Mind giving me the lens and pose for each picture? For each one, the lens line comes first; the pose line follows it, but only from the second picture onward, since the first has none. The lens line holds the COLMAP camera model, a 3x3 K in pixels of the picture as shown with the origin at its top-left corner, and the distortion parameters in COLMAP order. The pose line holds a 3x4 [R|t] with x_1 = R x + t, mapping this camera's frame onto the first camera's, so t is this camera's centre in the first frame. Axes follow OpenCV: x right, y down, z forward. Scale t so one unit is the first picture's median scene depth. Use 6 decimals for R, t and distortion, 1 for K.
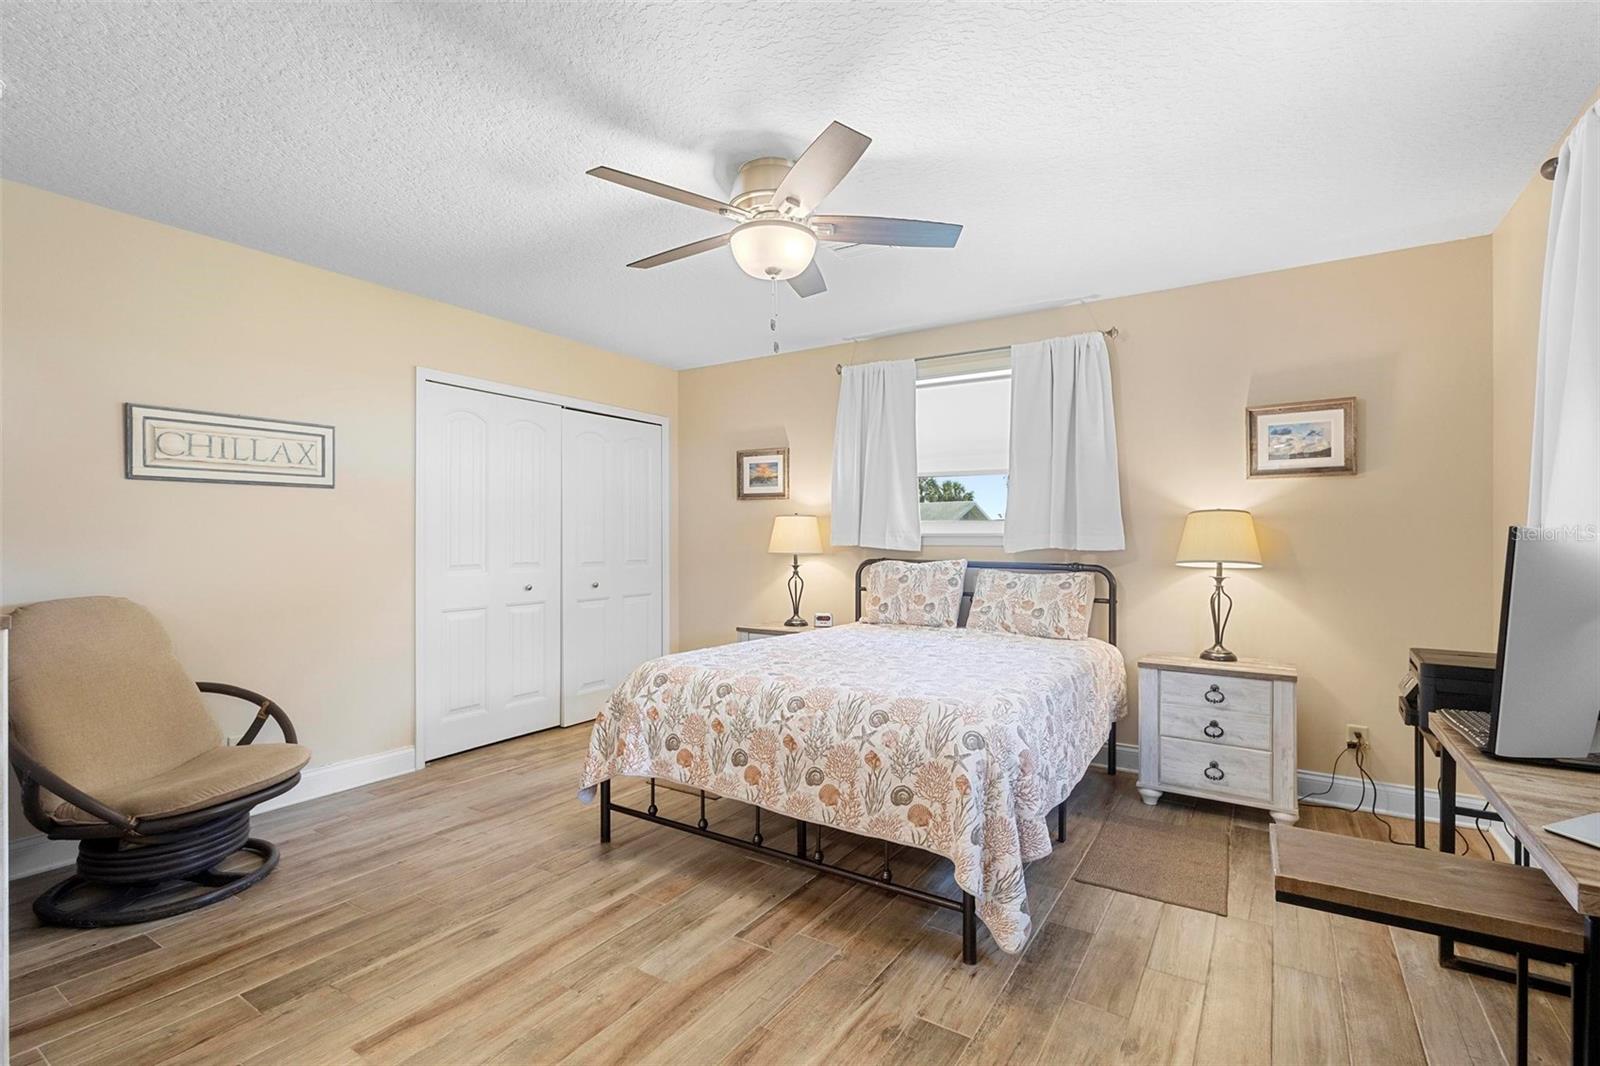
lens RADIAL K [[737.8, 0, 801.8], [0, 737.8, 547.3], [0, 0, 1]] dist [0.008050, -0.000090]
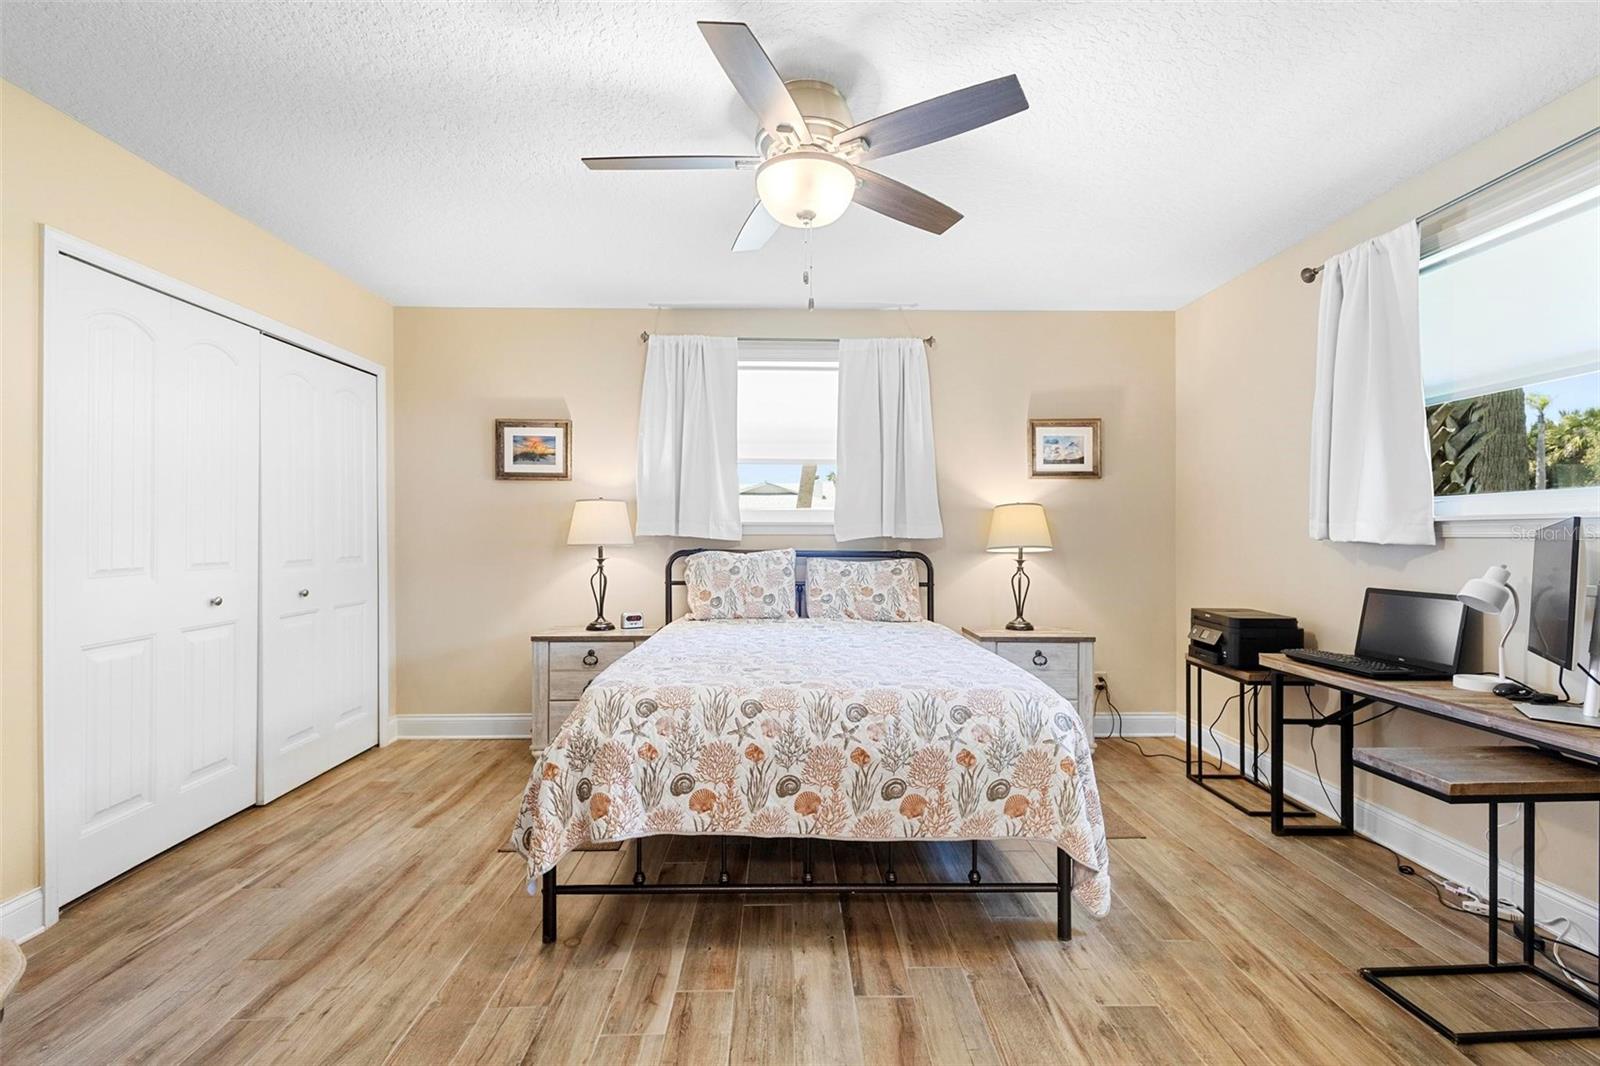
lens RADIAL K [[737.1, 0, 801.3], [0, 737.1, 536.5], [0, 0, 1]] dist [0.005736, -0.000730]
pose [[0.828688, -0.004113, 0.559696, -0.388136], [0.006239, 0.999979, -0.001888, 0.002474], [-0.559676, 0.005056, 0.828696, 0.213117]]
